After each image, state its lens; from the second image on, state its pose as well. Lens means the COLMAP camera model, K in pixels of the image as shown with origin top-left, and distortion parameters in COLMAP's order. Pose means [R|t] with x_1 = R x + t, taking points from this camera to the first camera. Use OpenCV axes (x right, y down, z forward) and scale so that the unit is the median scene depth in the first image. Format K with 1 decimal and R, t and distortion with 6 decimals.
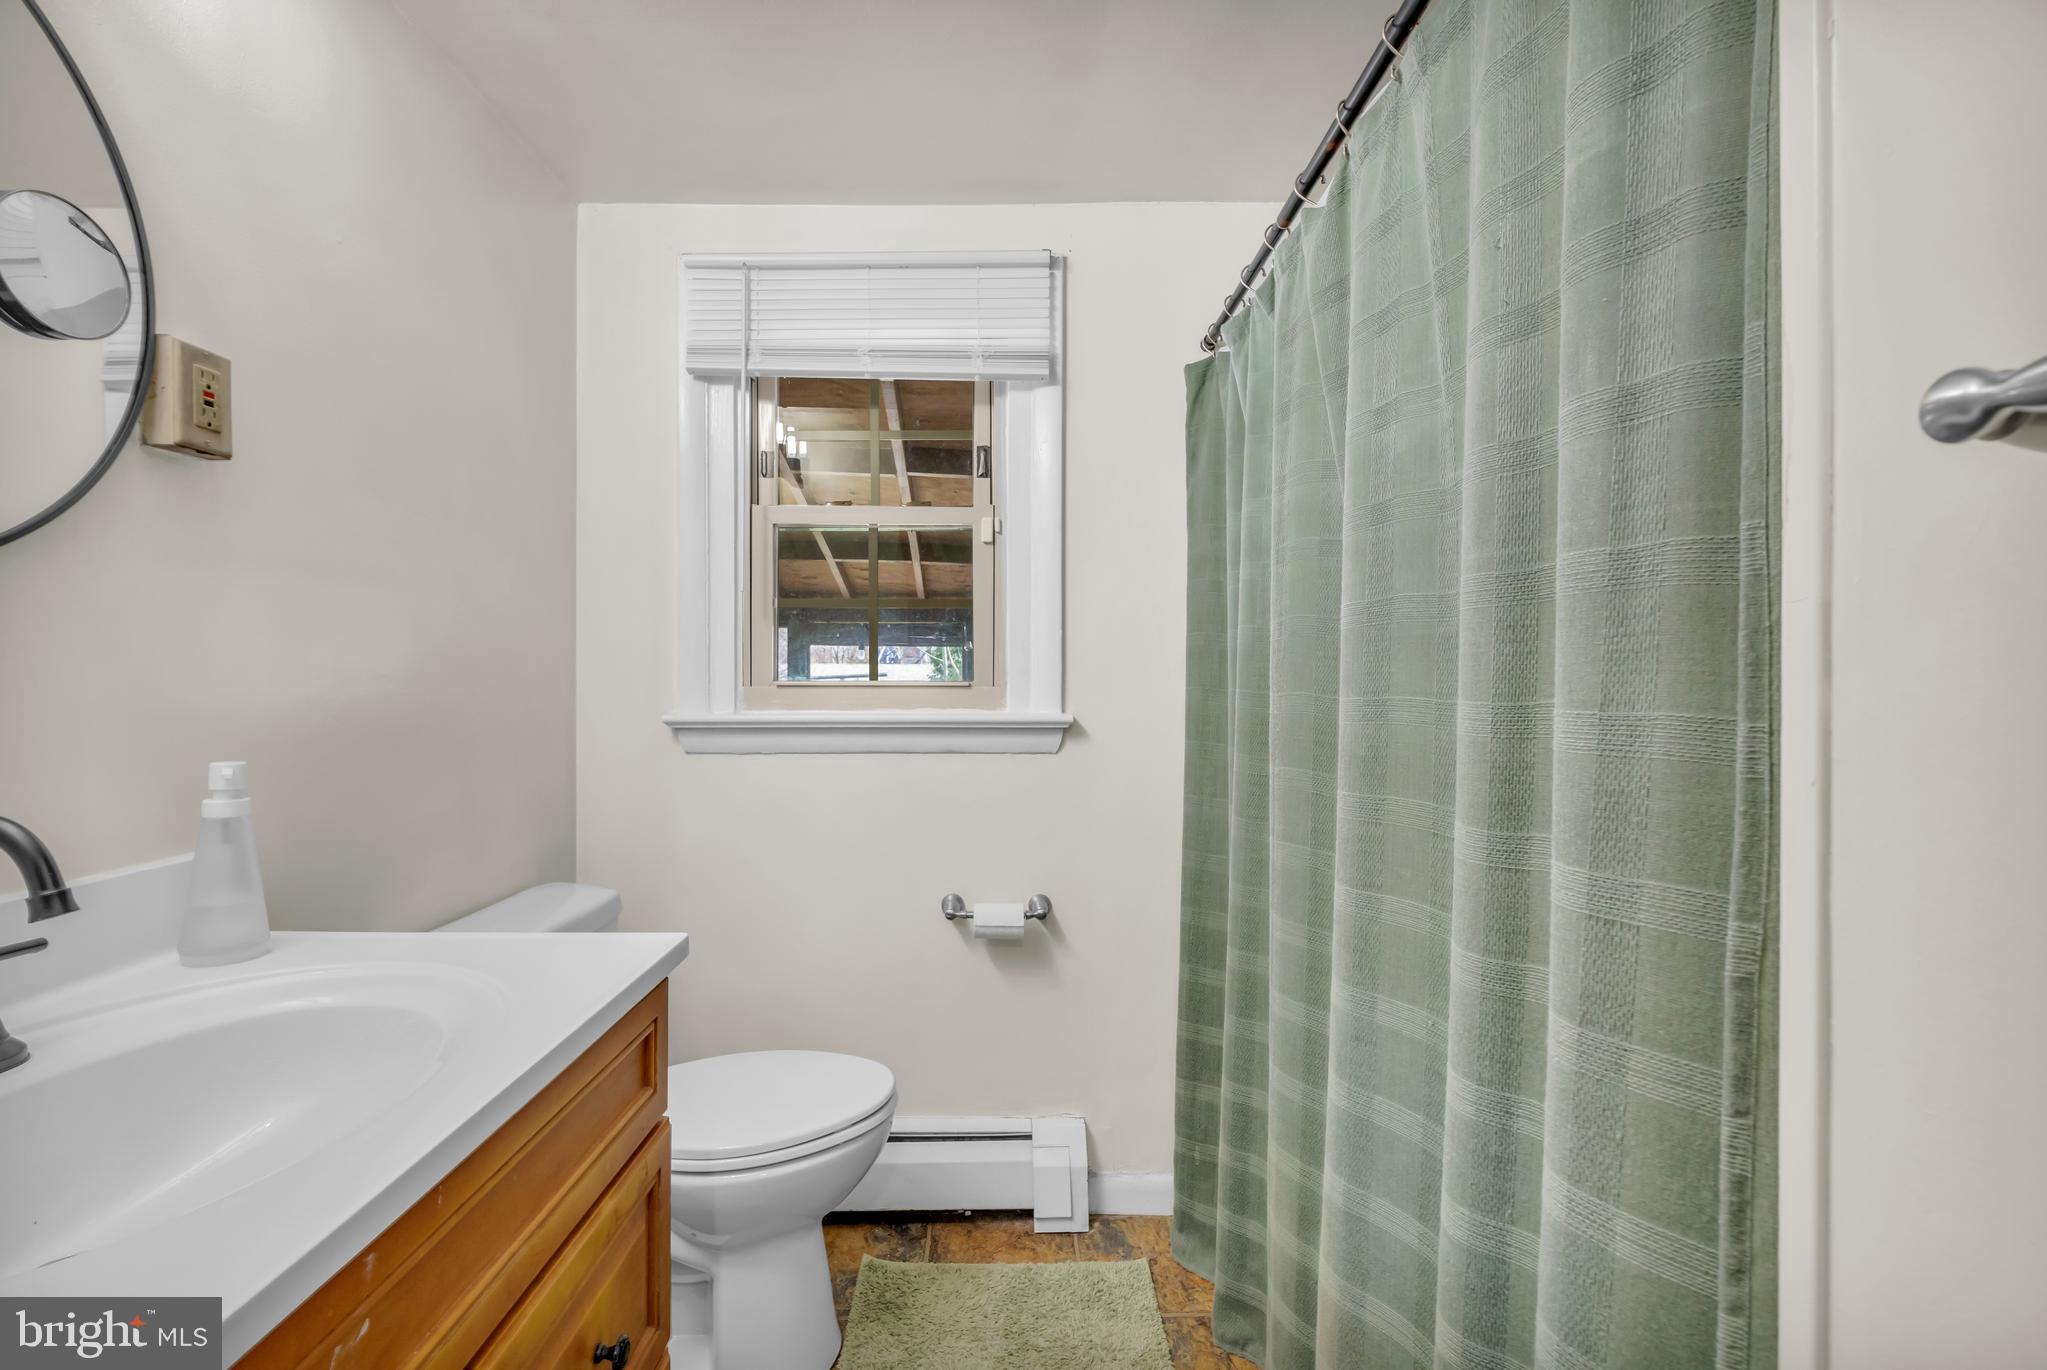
lens RADIAL K [[883.6, 0, 1005.0], [0, 883.6, 676.3], [0, 0, 1]] dist [-0.002614, -0.000732]
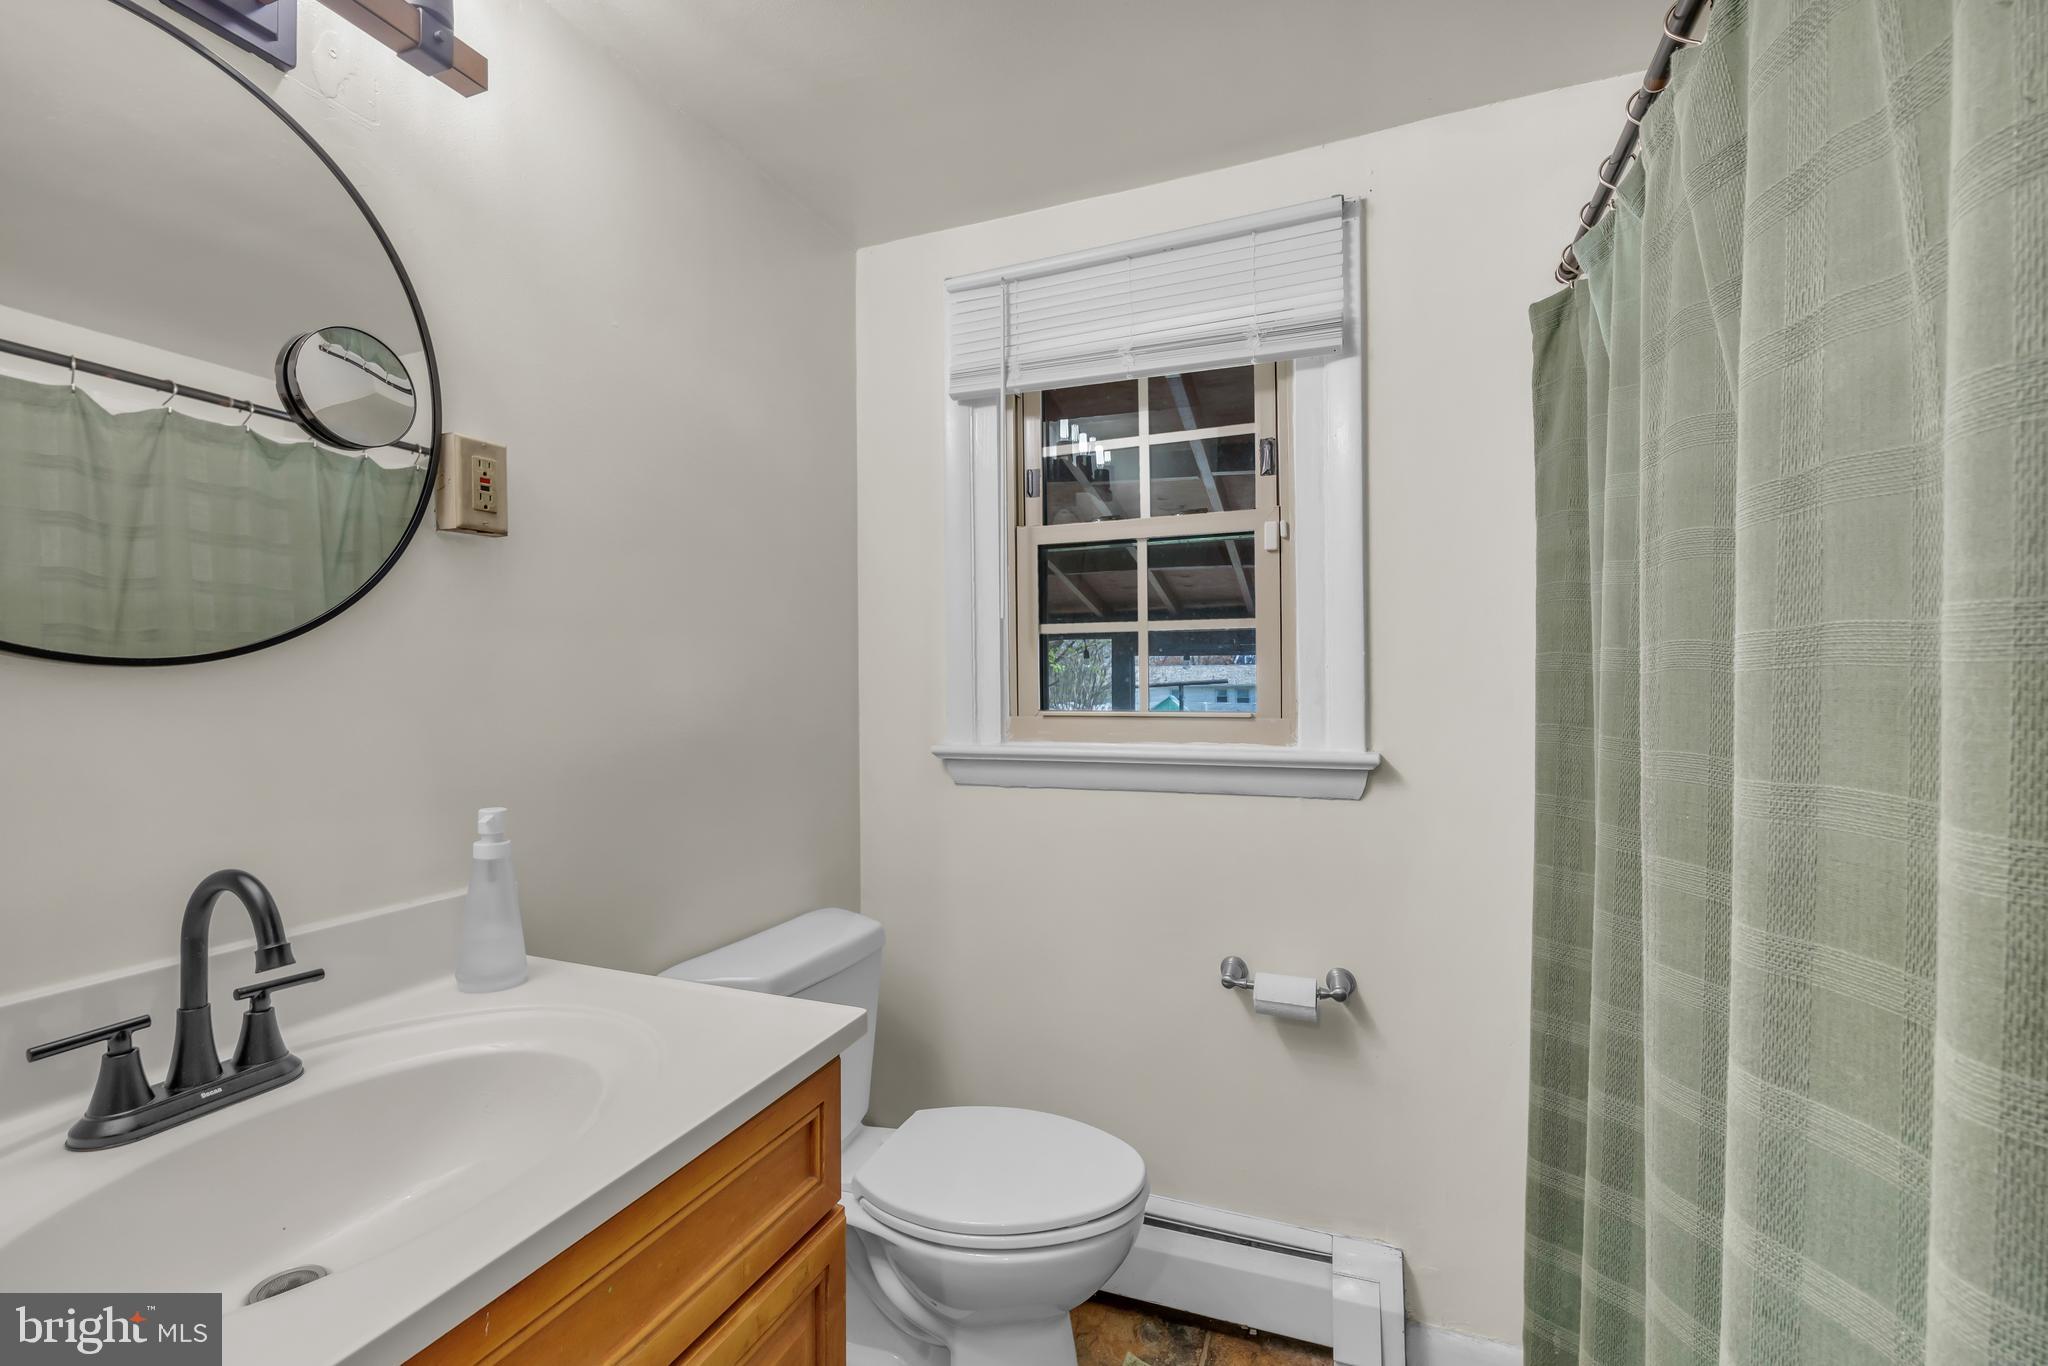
lens RADIAL K [[896.2, 0, 1002.0], [0, 896.2, 675.6], [0, 0, 1]] dist [-0.000972, -0.001454]
pose [[0.922829, -0.011334, -0.385044, 0.077793], [0.009904, 0.999935, -0.005697, -0.029717], [0.385083, 0.001444, 0.922881, 0.102592]]
